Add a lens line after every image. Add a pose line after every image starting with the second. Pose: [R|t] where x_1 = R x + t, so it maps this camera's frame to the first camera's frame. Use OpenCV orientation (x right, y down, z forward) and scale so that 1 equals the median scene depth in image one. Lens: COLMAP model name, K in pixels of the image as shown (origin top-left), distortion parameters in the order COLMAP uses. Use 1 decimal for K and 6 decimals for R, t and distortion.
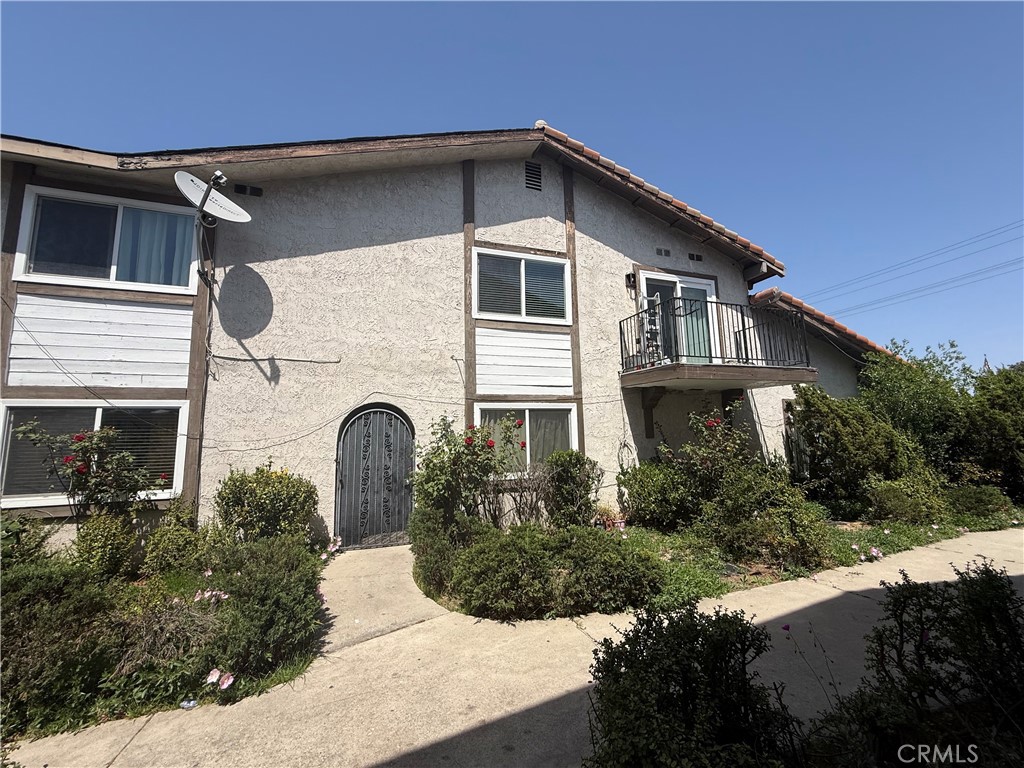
lens RADIAL K [[414.0, 0, 512.0], [0, 414.0, 384.0], [0, 0, 1]] dist [-0.000727, 0.000384]
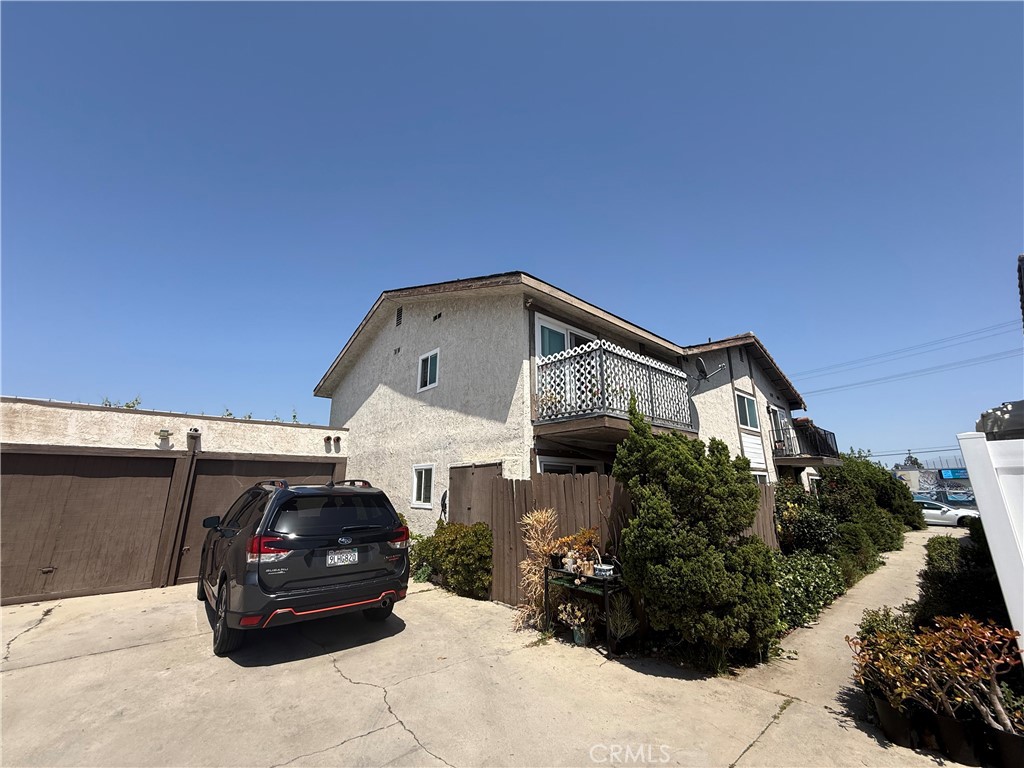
lens RADIAL K [[409.5, 0, 512.0], [0, 409.5, 384.0], [0, 0, 1]] dist [0.001025, -0.000050]
pose [[0.924463, 0.113610, 0.363952, -2.196847], [-0.065694, 0.987761, -0.141468, -0.016523], [-0.375570, 0.106872, 0.920612, -0.503293]]
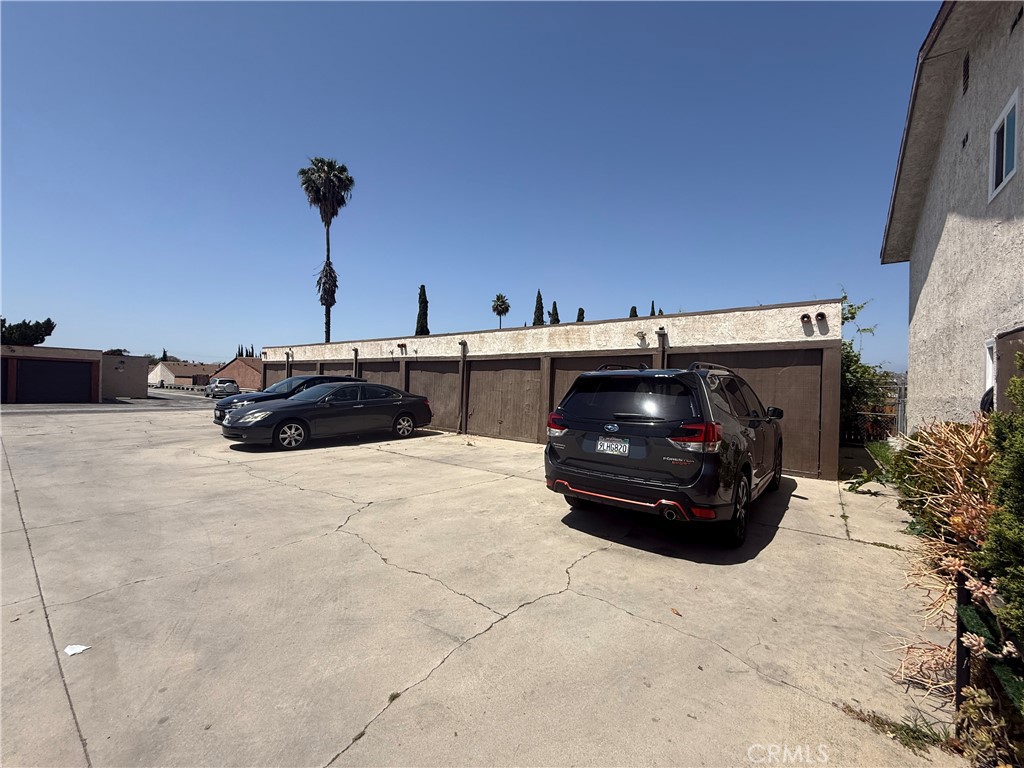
lens RADIAL K [[409.5, 0, 512.0], [0, 409.5, 384.0], [0, 0, 1]] dist [0.001025, -0.000050]
pose [[0.537534, 0.030738, -0.842681, -1.724313], [0.071194, 0.994113, 0.081675, 0.046239], [0.840231, -0.103898, 0.532181, -0.145955]]
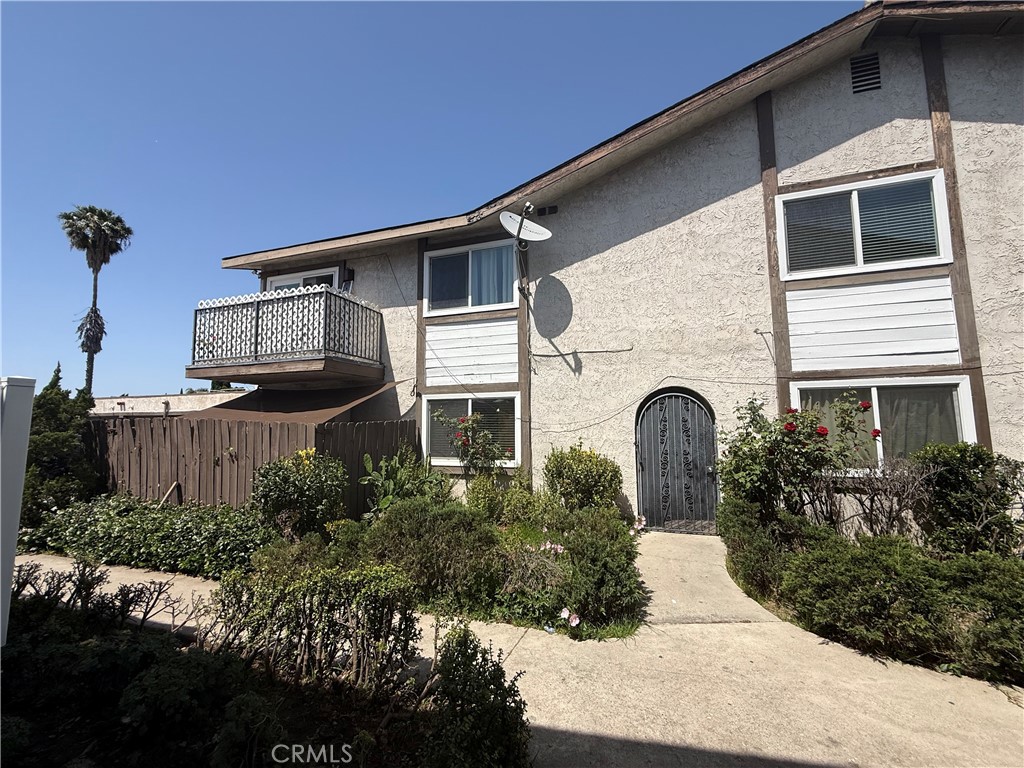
lens RADIAL K [[414.0, 0, 512.0], [0, 414.0, 384.0], [0, 0, 1]] dist [-0.000727, 0.000384]
pose [[0.779976, -0.047295, -0.624019, -0.008470], [0.070219, 0.997457, 0.012171, -0.000315], [0.621857, -0.053311, 0.781314, -0.004943]]
